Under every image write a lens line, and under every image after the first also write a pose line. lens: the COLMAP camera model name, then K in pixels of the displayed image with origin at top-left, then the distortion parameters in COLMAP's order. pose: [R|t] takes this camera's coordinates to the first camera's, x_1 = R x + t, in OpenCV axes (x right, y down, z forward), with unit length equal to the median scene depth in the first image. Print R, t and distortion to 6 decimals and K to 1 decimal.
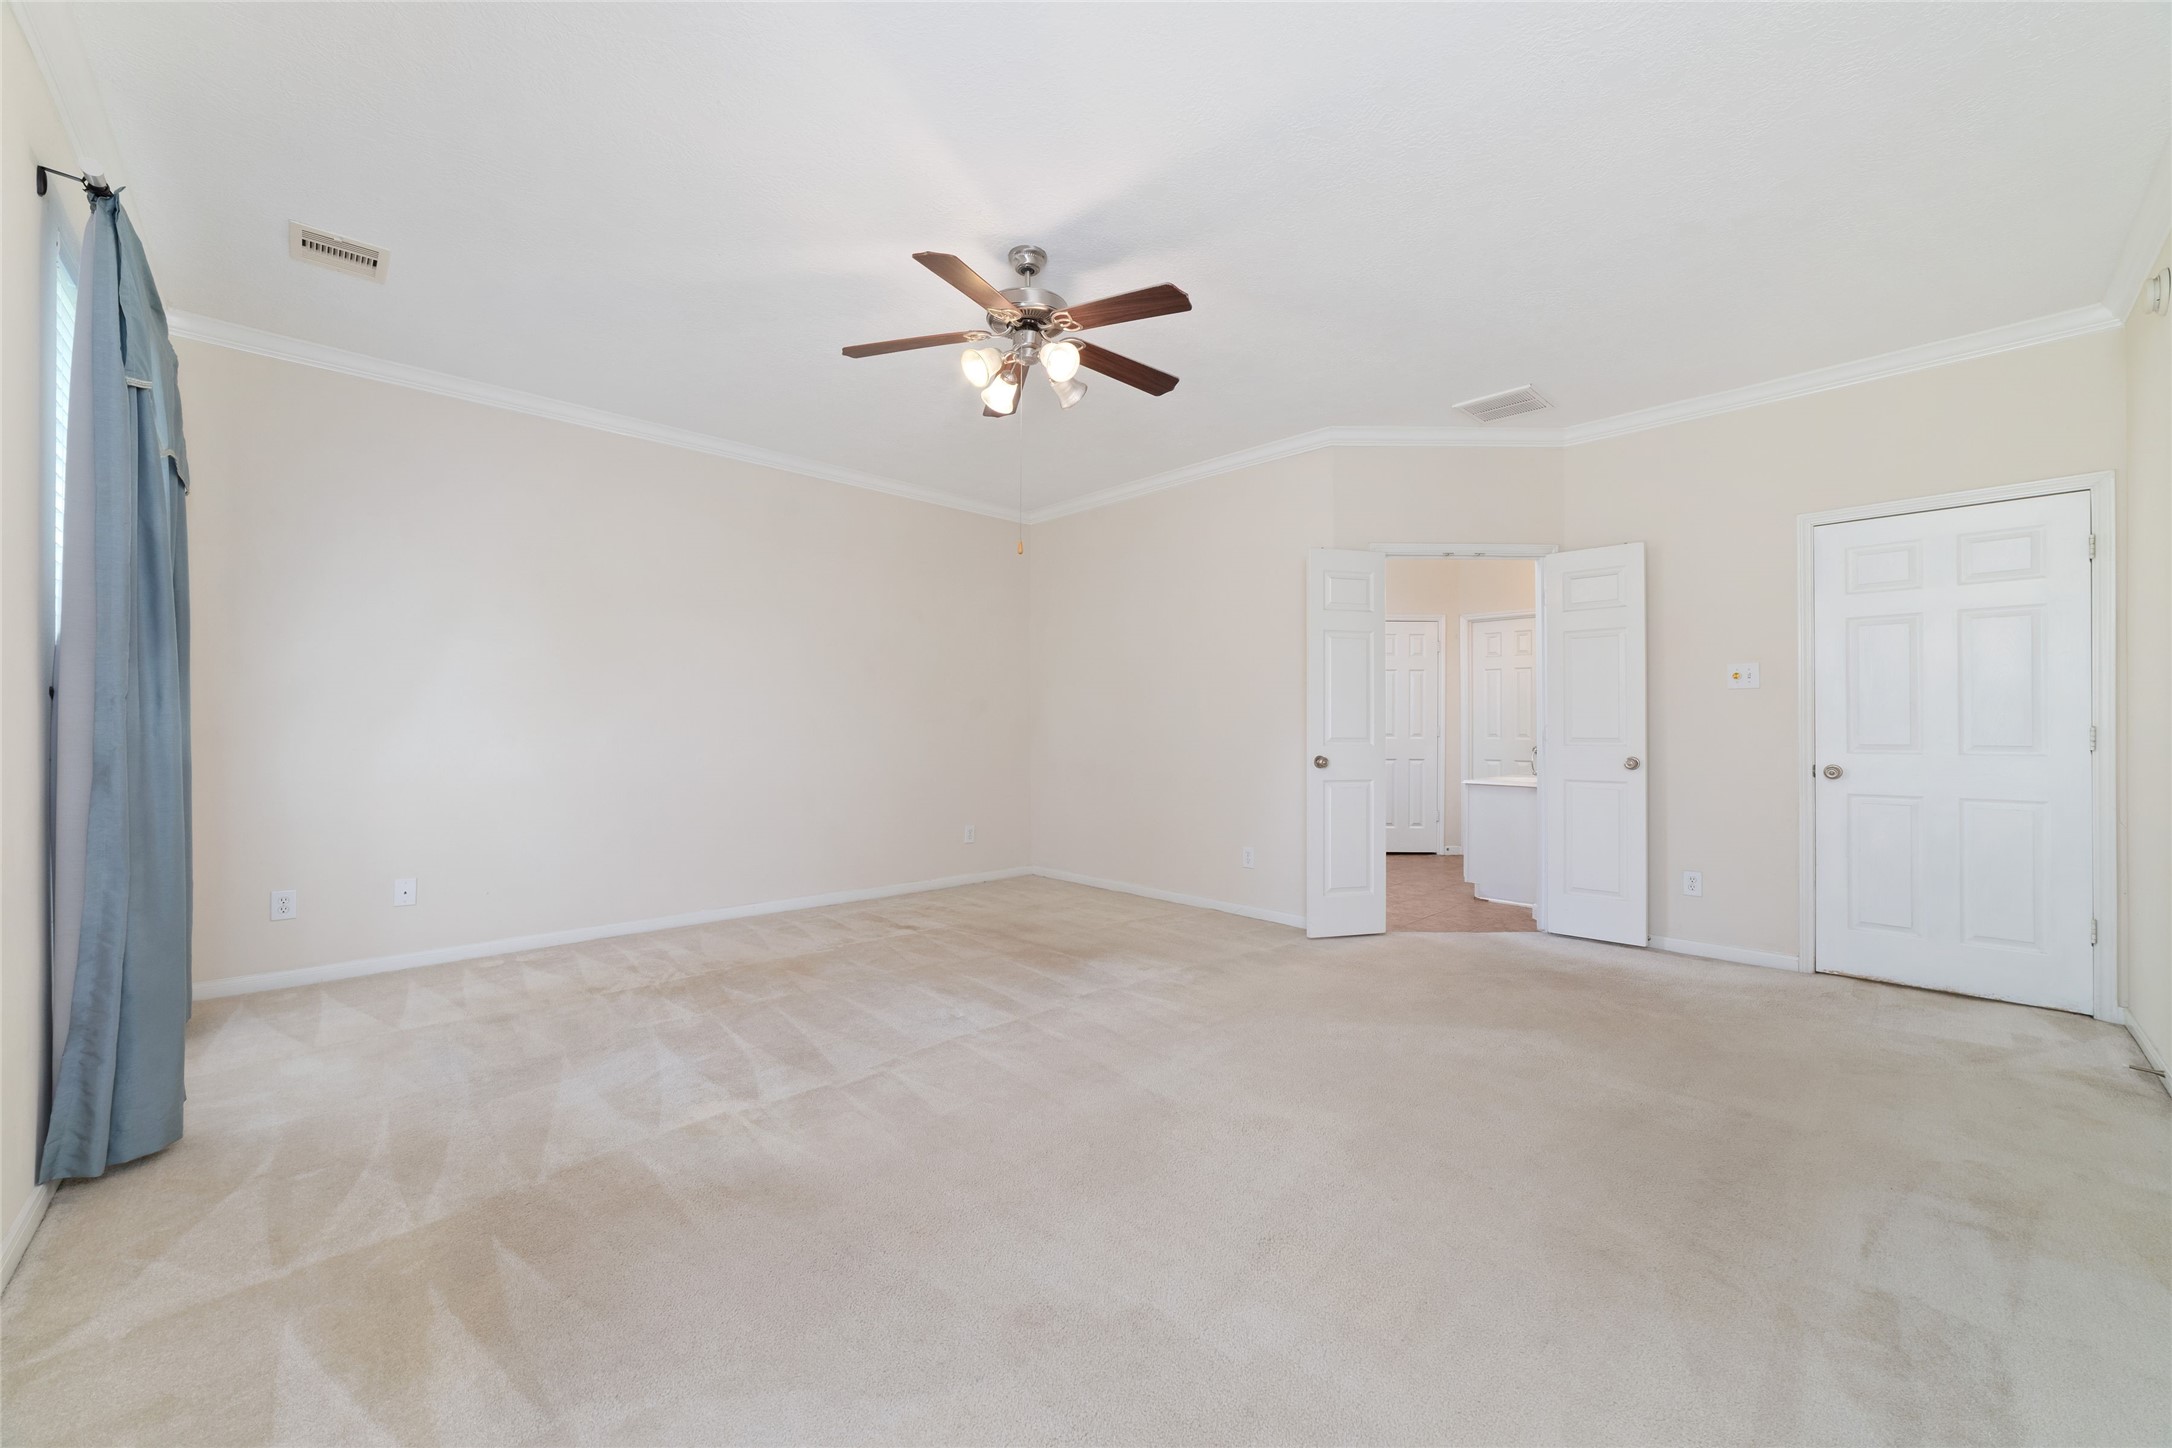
lens RADIAL K [[834.3, 0, 1090.1], [0, 834.3, 720.1], [0, 0, 1]] dist [-0.021896, 0.009051]
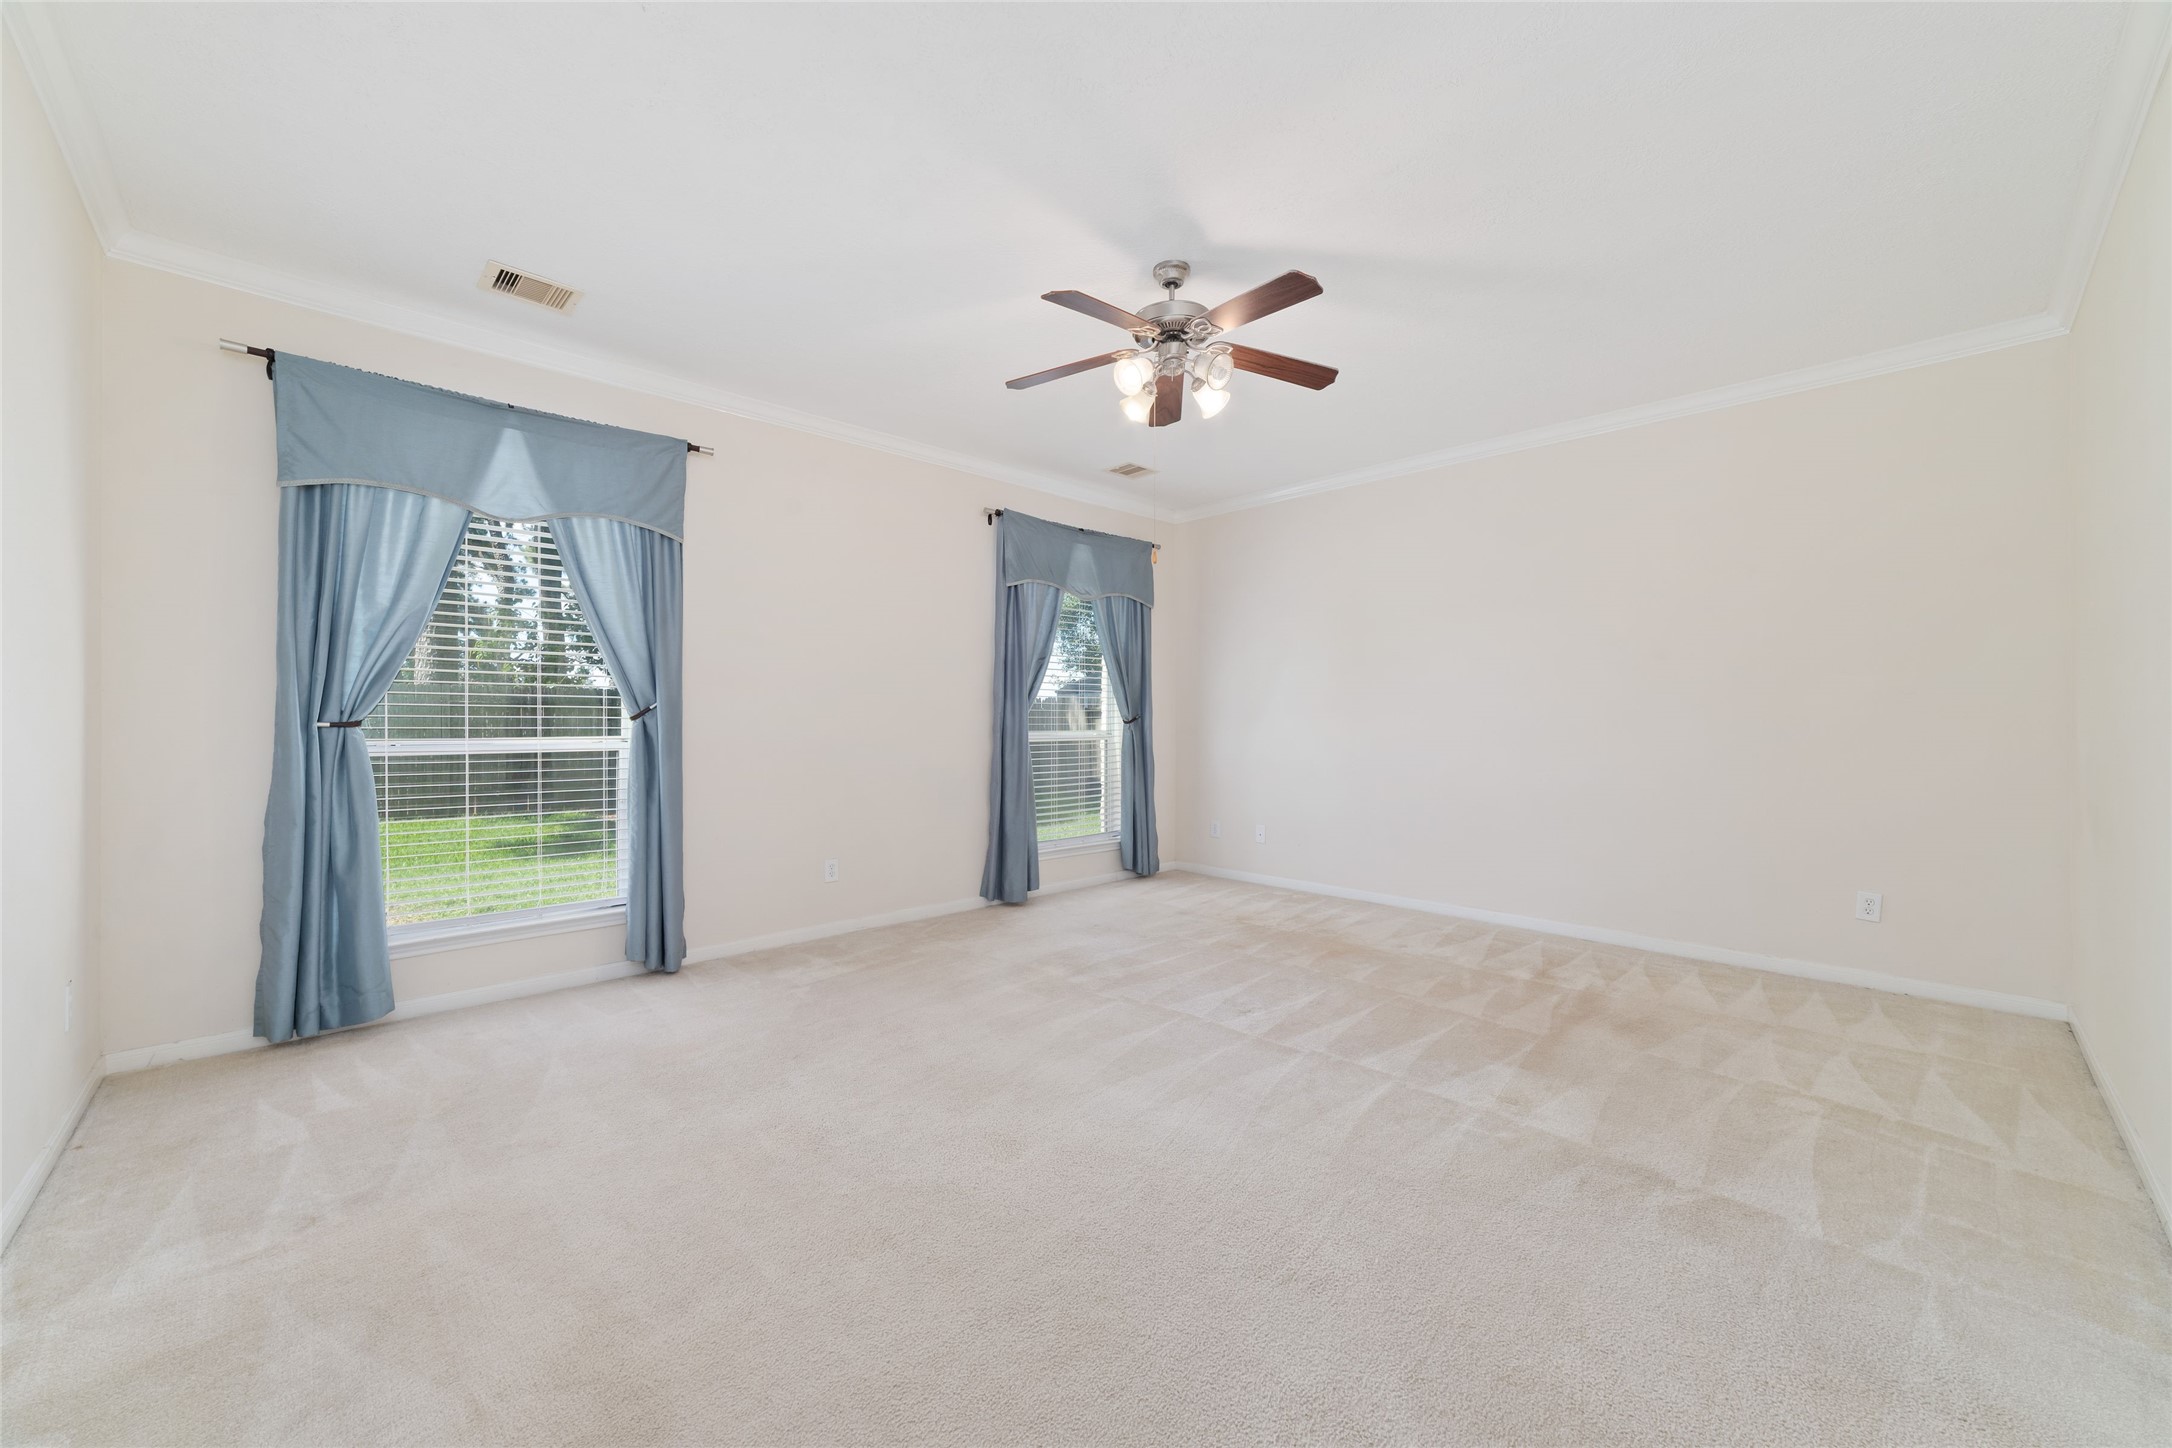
lens RADIAL K [[834.3, 0, 1090.1], [0, 834.3, 720.1], [0, 0, 1]] dist [-0.021896, 0.009051]
pose [[0.013006, -0.006284, -0.999896, 0.773554], [-0.002592, 0.999977, -0.006318, 0.008671], [0.999912, 0.002674, 0.012990, 0.729796]]
